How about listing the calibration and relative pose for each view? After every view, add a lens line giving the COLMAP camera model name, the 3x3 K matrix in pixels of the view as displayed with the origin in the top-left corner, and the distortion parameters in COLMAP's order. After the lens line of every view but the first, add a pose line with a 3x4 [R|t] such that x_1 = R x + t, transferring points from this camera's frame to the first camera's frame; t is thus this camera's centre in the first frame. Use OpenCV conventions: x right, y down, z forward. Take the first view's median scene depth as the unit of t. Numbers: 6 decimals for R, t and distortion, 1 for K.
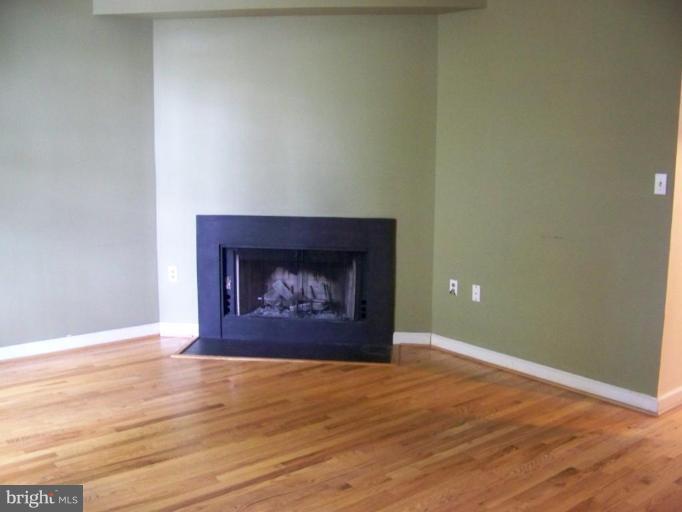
lens RADIAL K [[716.5, 0, 341.0], [0, 716.5, 256.0], [0, 0, 1]] dist [-0.137904, 0.007754]
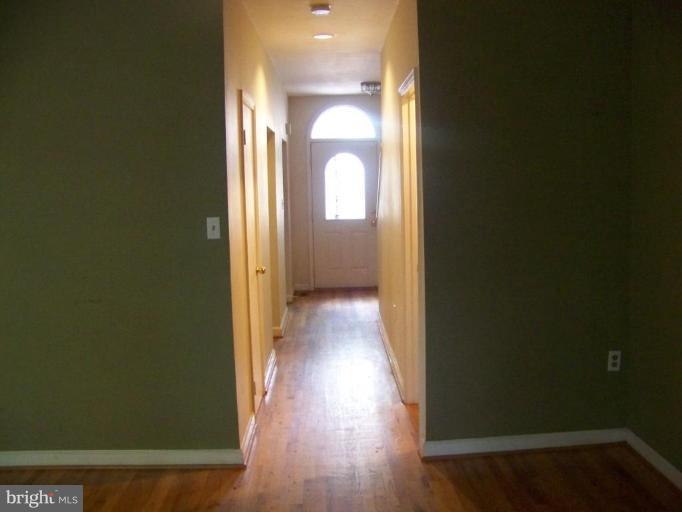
lens RADIAL K [[716.5, 0, 341.0], [0, 716.5, 256.0], [0, 0, 1]] dist [-0.137904, 0.007754]
pose [[0.618100, -0.095093, 0.780327, -0.385737], [0.153663, 0.988122, -0.001301, -0.071468], [-0.770935, 0.120712, 0.625371, 0.489469]]
